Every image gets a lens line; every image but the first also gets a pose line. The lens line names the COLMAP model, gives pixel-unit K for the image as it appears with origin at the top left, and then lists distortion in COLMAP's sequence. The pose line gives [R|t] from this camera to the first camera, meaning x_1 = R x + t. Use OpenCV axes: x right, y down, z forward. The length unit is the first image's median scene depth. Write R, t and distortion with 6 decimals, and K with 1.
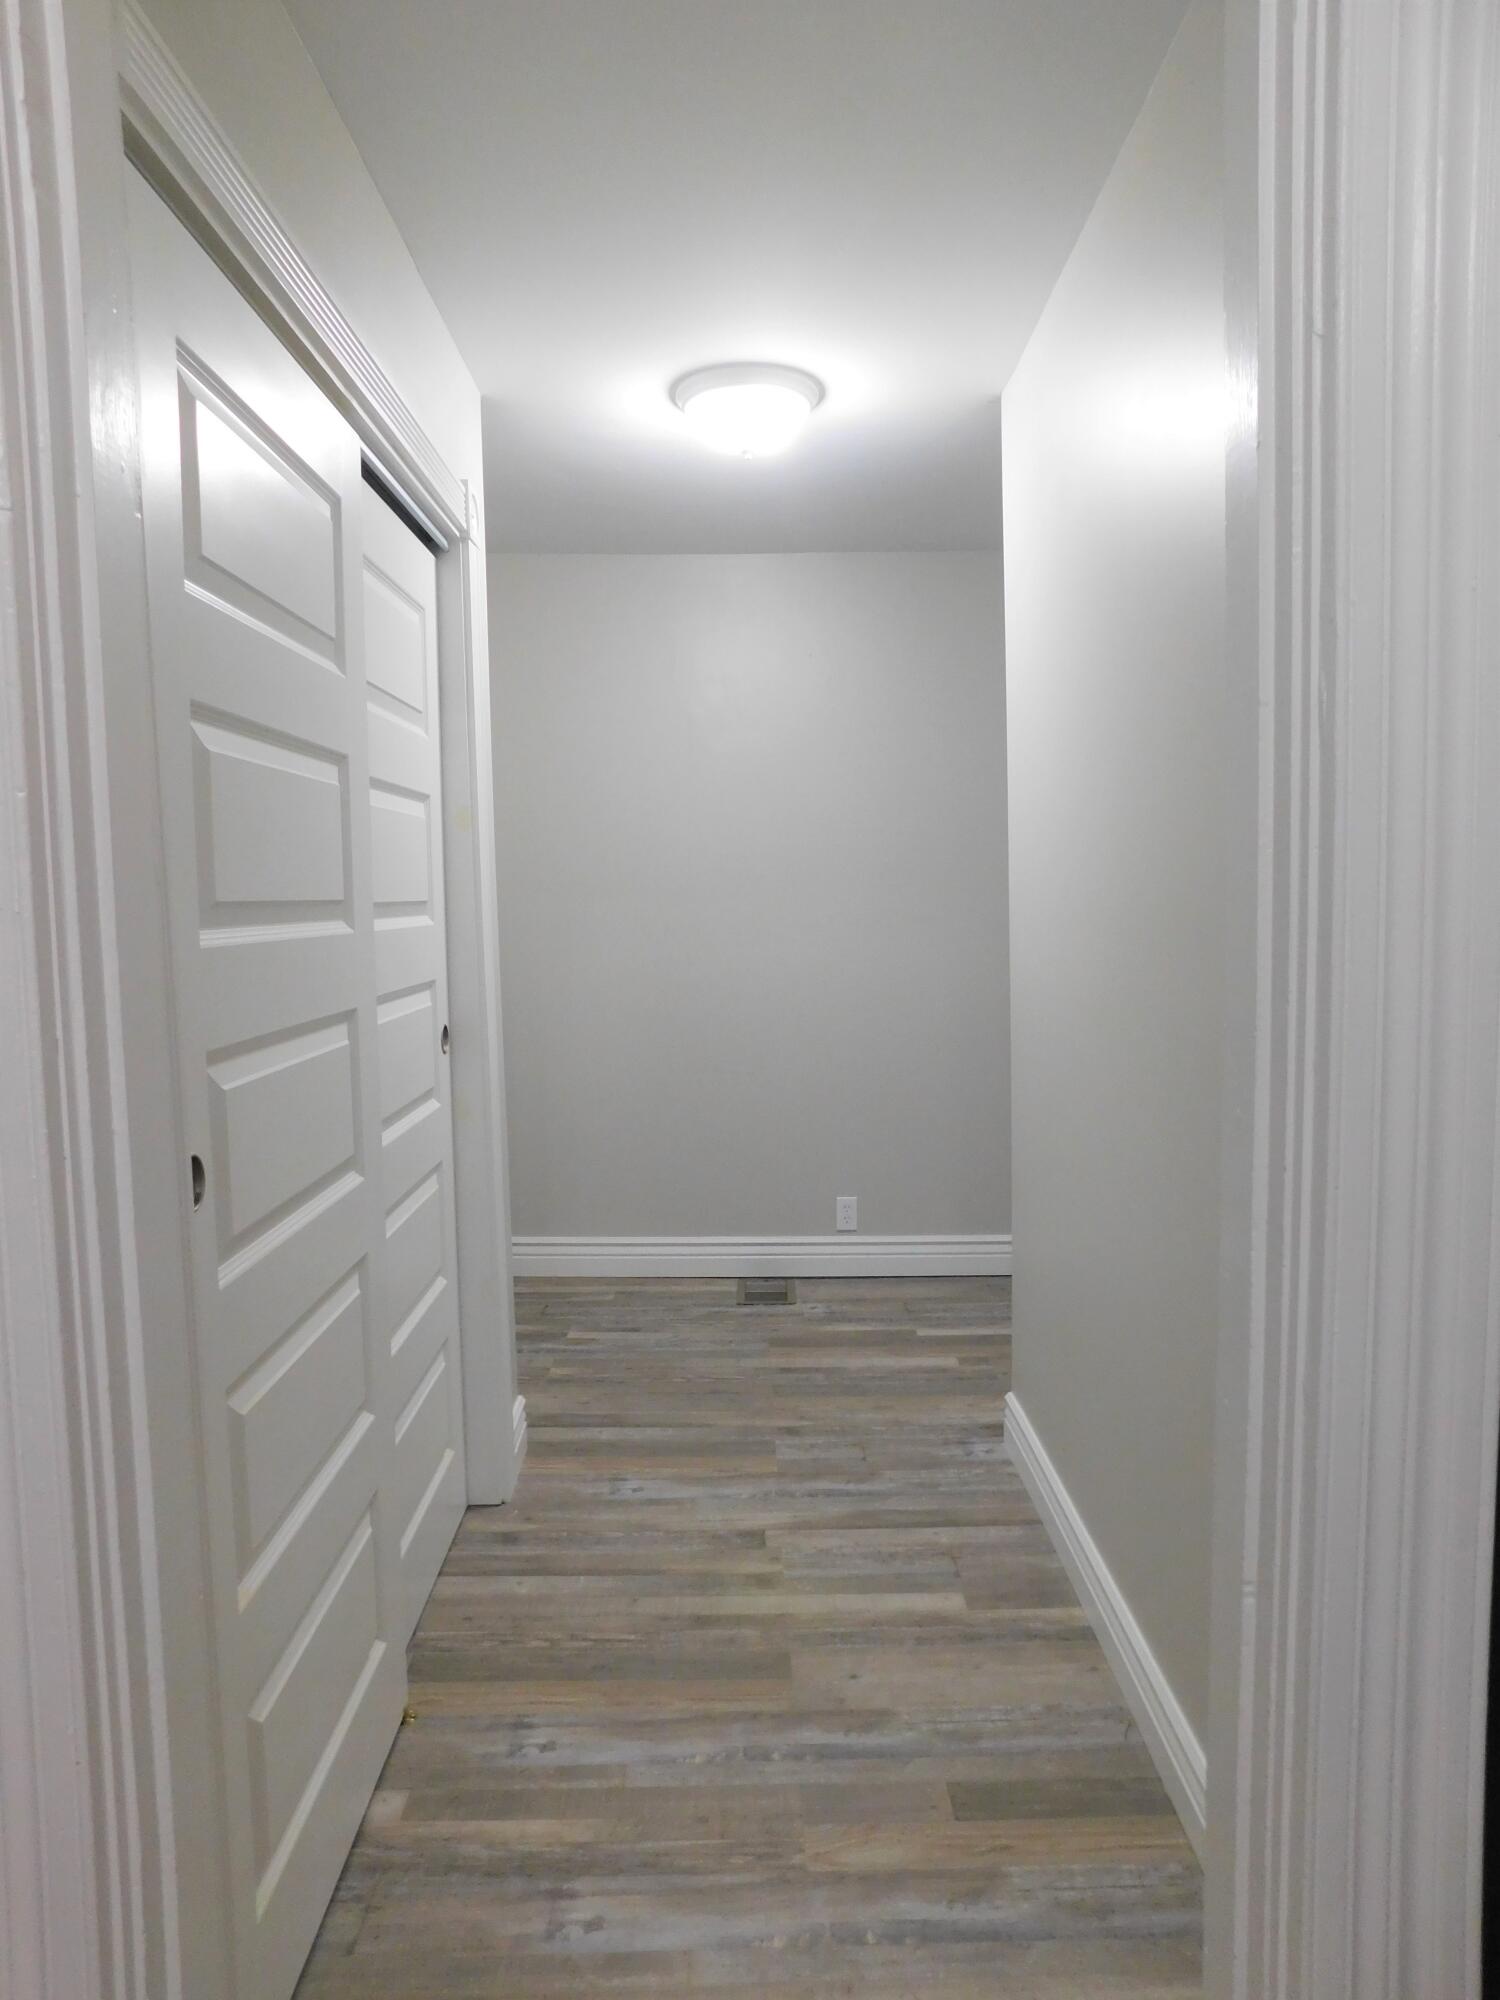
lens RADIAL K [[1329.5, 0, 749.2], [0, 1329.5, 1000.7], [0, 0, 1]] dist [-0.003502, 0.000809]
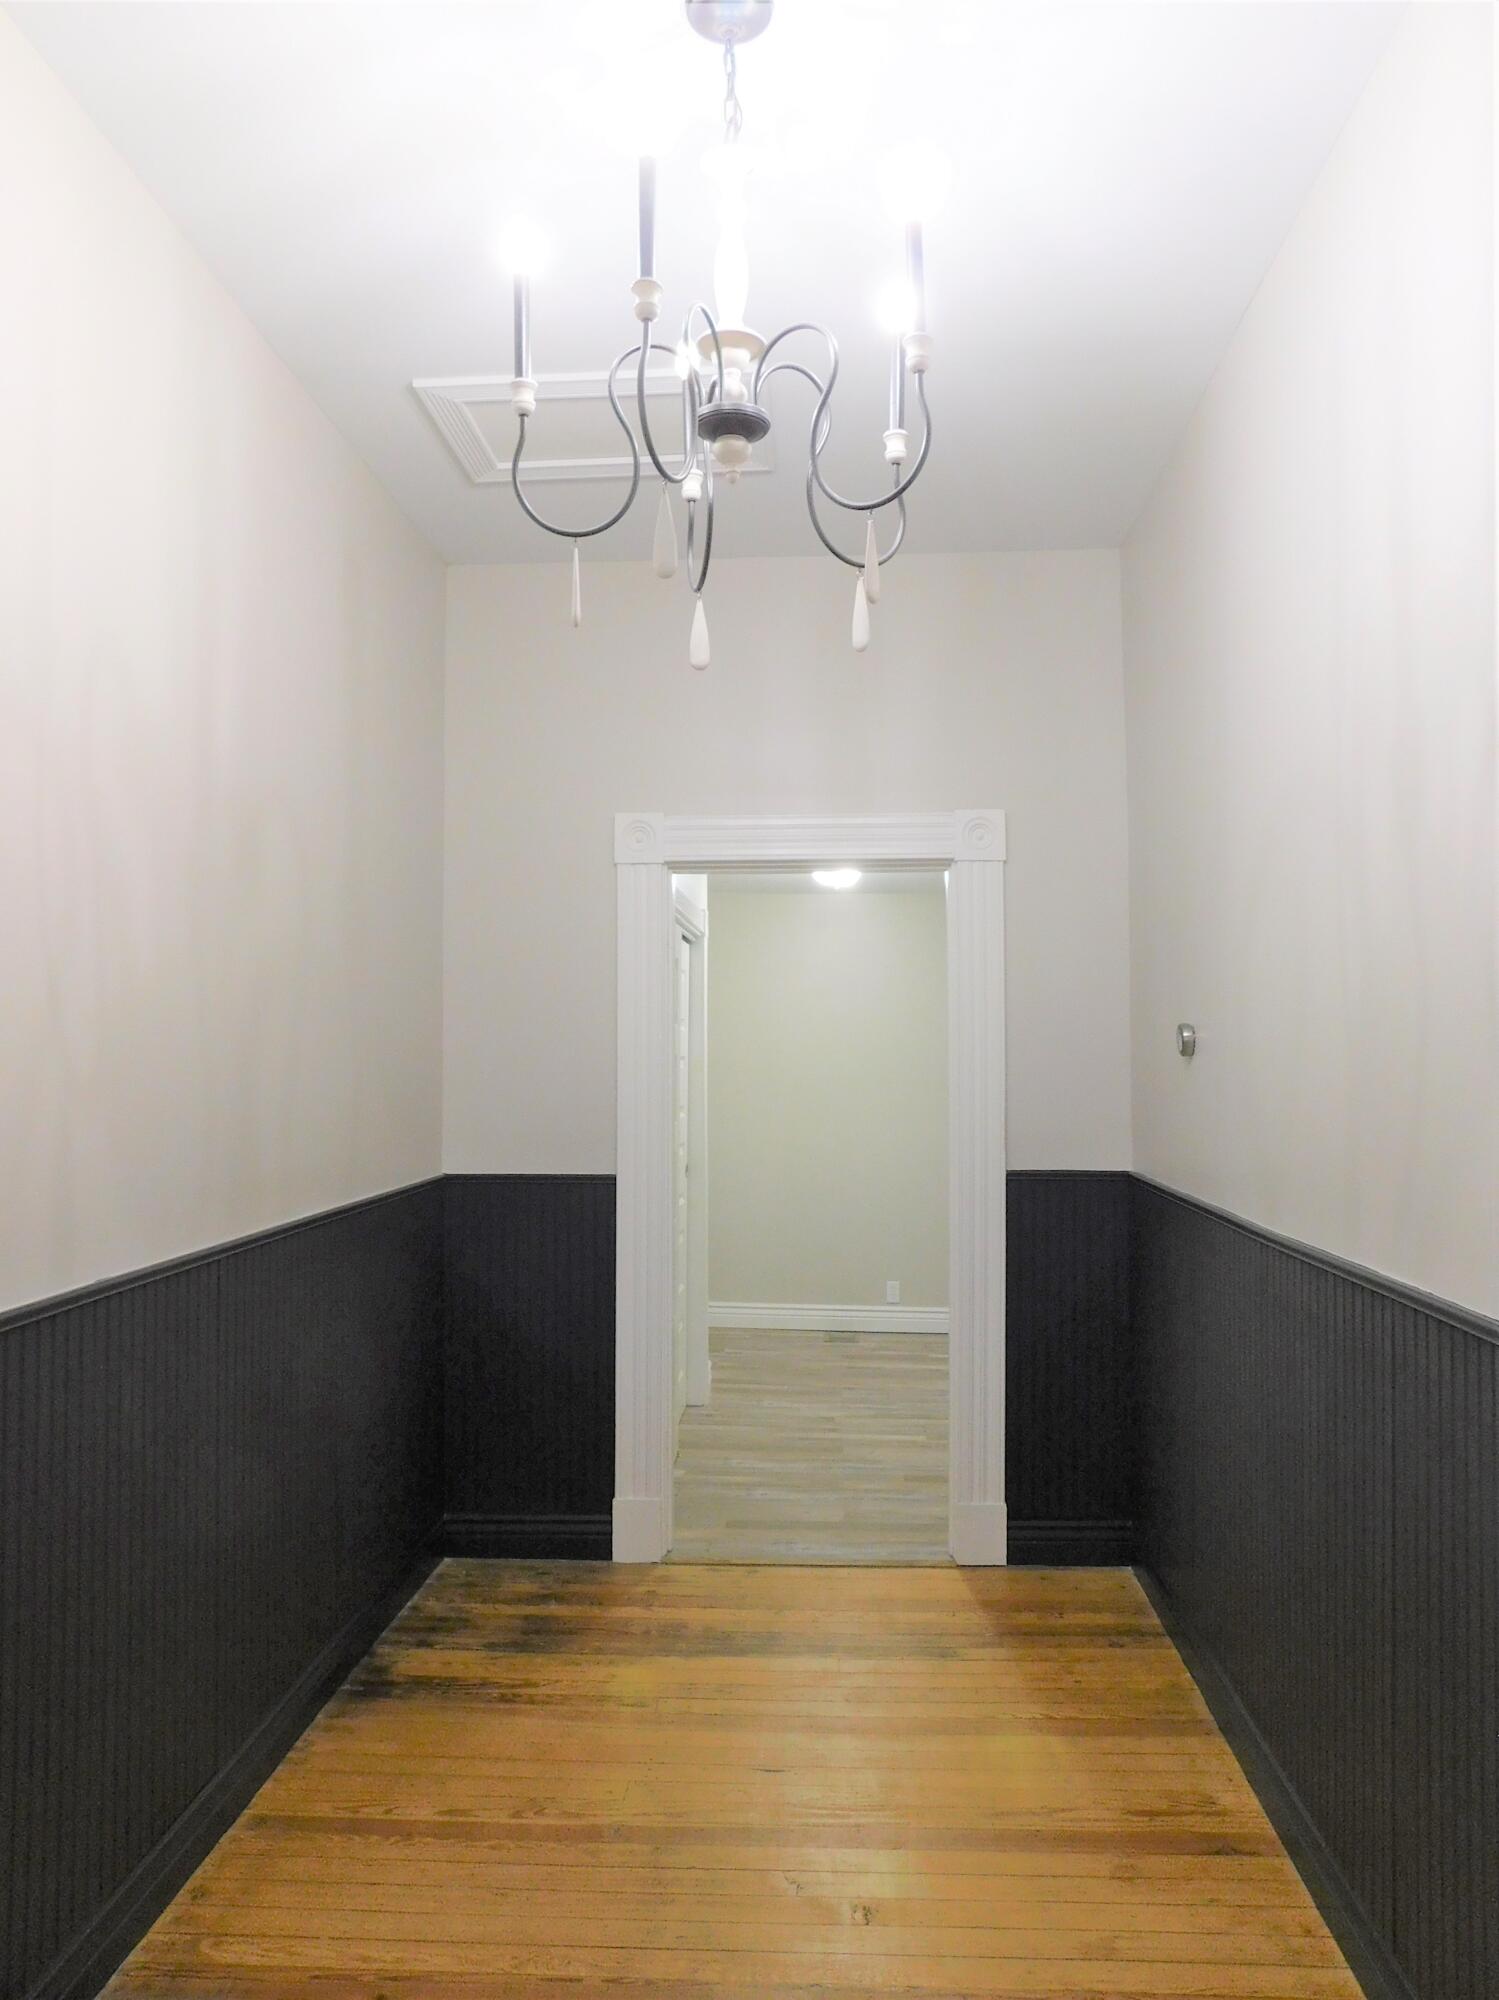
lens RADIAL K [[1329.5, 0, 753.8], [0, 1329.5, 1000.9], [0, 0, 1]] dist [-0.003502, 0.000809]
pose [[0.997408, 0.015310, -0.070304, 0.021169], [-0.023862, 0.992185, -0.122470, 0.017896], [0.067880, 0.123831, 0.989979, -1.039364]]
